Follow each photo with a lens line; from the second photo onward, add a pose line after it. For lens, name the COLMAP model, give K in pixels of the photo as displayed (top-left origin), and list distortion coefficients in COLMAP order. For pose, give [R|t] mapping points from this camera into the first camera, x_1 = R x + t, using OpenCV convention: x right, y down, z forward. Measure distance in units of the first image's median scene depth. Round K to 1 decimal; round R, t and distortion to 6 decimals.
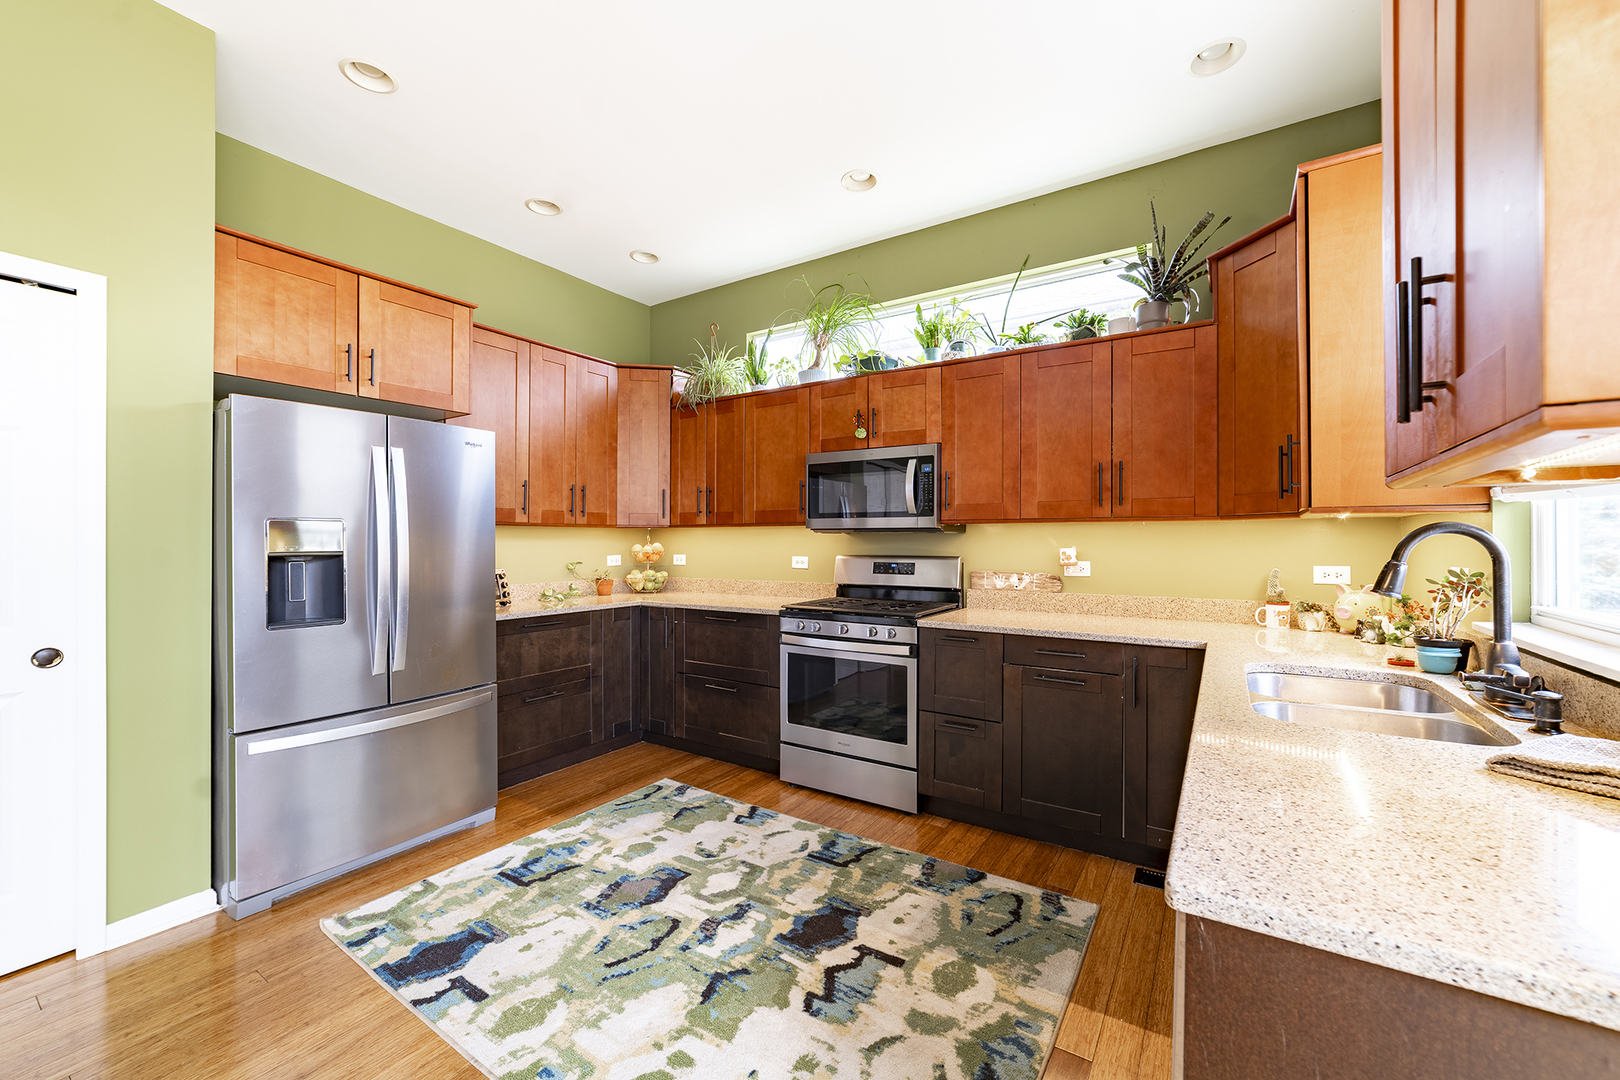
lens RADIAL K [[640.3, 0, 817.1], [0, 640.3, 541.9], [0, 0, 1]] dist [-0.002616, -0.000233]
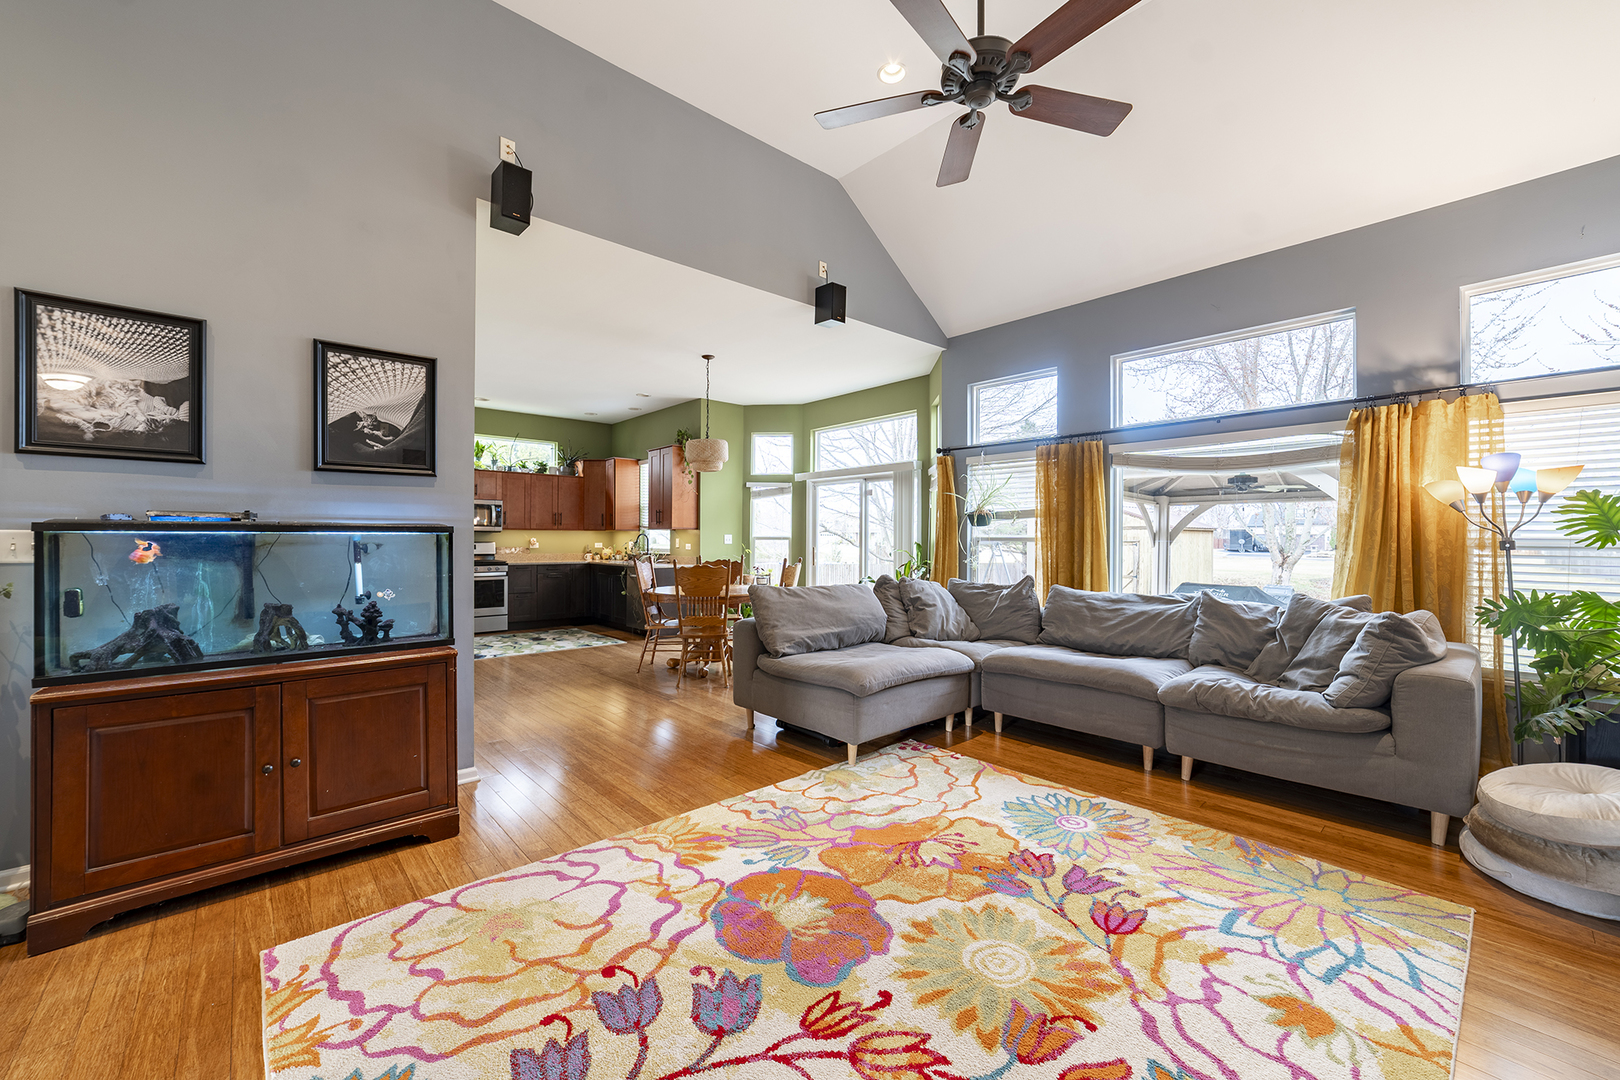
lens RADIAL K [[640.3, 0, 817.1], [0, 640.3, 541.9], [0, 0, 1]] dist [-0.002616, -0.000233]
pose [[0.260085, -0.003522, 0.965579, -2.182707], [-0.000484, 0.999993, 0.003778, 0.012533], [-0.965586, -0.001450, 0.260082, -1.065766]]
